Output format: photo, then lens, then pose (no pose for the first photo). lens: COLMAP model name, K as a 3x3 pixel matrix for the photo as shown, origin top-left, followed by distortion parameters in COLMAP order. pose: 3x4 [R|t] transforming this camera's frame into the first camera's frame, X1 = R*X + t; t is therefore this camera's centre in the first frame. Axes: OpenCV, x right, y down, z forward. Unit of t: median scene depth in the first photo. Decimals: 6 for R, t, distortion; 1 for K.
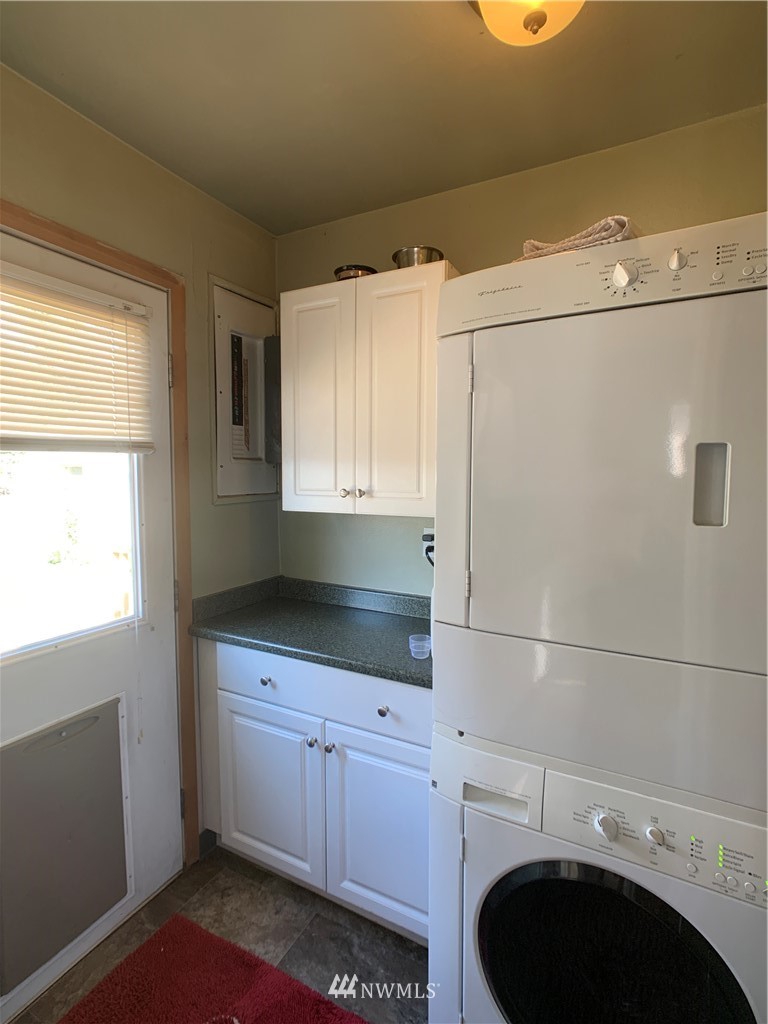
lens RADIAL K [[507.5, 0, 376.2], [0, 507.5, 511.7], [0, 0, 1]] dist [-0.020688, 0.009177]
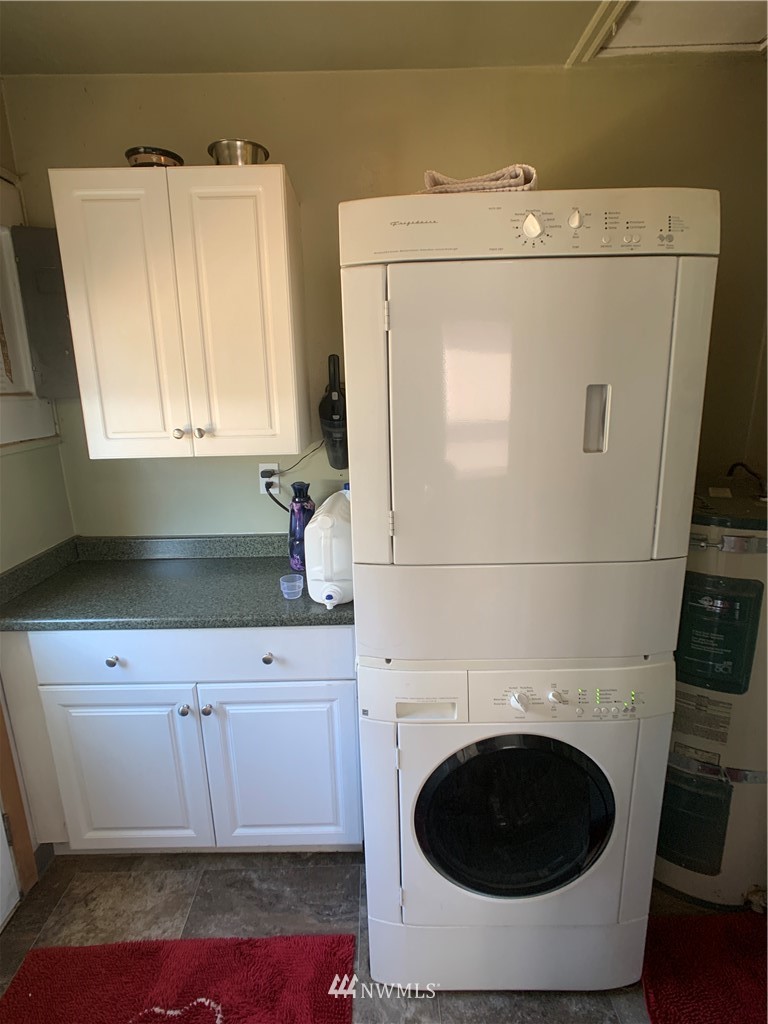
lens RADIAL K [[507.5, 0, 367.8], [0, 507.5, 503.1], [0, 0, 1]] dist [-0.020688, 0.009177]
pose [[0.876743, -0.130271, 0.462980, -0.207729], [0.061503, 0.985084, 0.160710, -0.041542], [-0.477010, -0.112427, 0.871678, 0.083038]]
